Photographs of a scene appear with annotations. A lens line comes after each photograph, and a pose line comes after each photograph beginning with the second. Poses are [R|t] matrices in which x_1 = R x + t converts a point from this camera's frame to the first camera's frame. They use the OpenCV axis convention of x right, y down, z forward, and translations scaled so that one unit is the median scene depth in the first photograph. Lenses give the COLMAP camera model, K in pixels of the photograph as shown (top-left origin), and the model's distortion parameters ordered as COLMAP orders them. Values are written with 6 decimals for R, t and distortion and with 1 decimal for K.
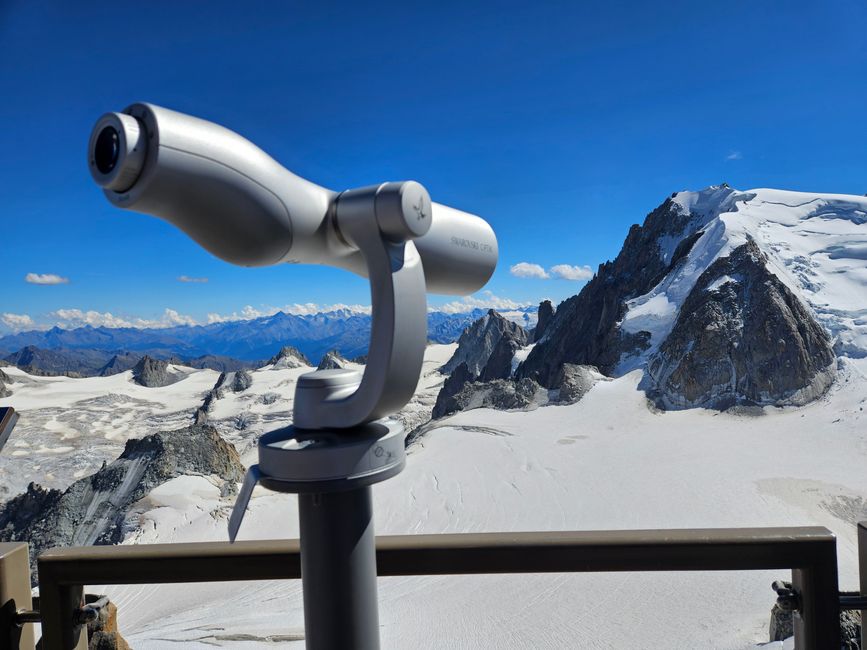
lens RADIAL K [[595.7, 0, 433.5], [0, 595.7, 325.0], [0, 0, 1]] dist [0.082007, 0.000334]
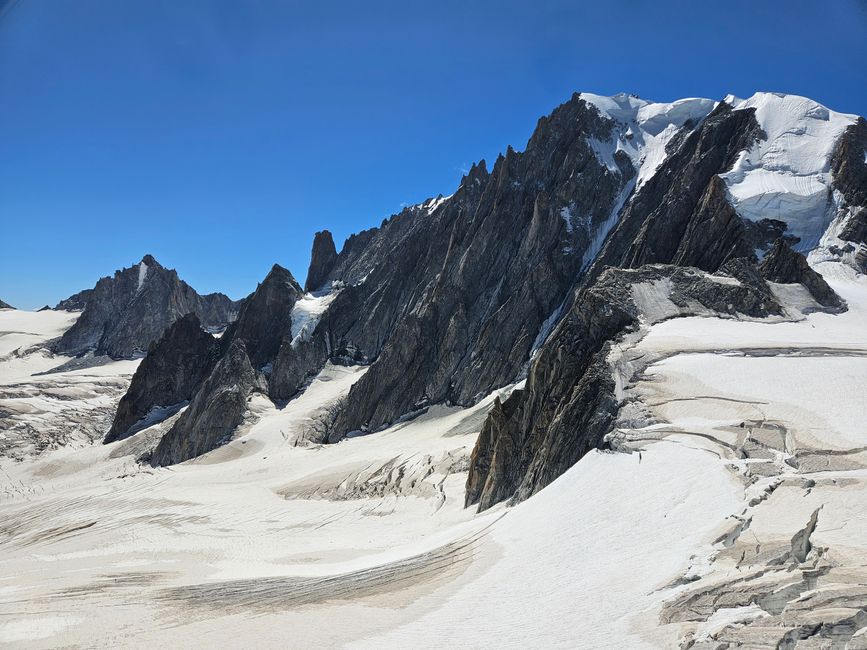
lens RADIAL K [[595.7, 0, 433.5], [0, 595.7, 325.0], [0, 0, 1]] dist [0.082007, 0.000334]
pose [[0.708077, 0.076870, 0.701939, -0.188207], [-0.047519, 0.996991, -0.061247, 0.099682], [-0.704535, 0.010012, 0.709599, 0.457639]]
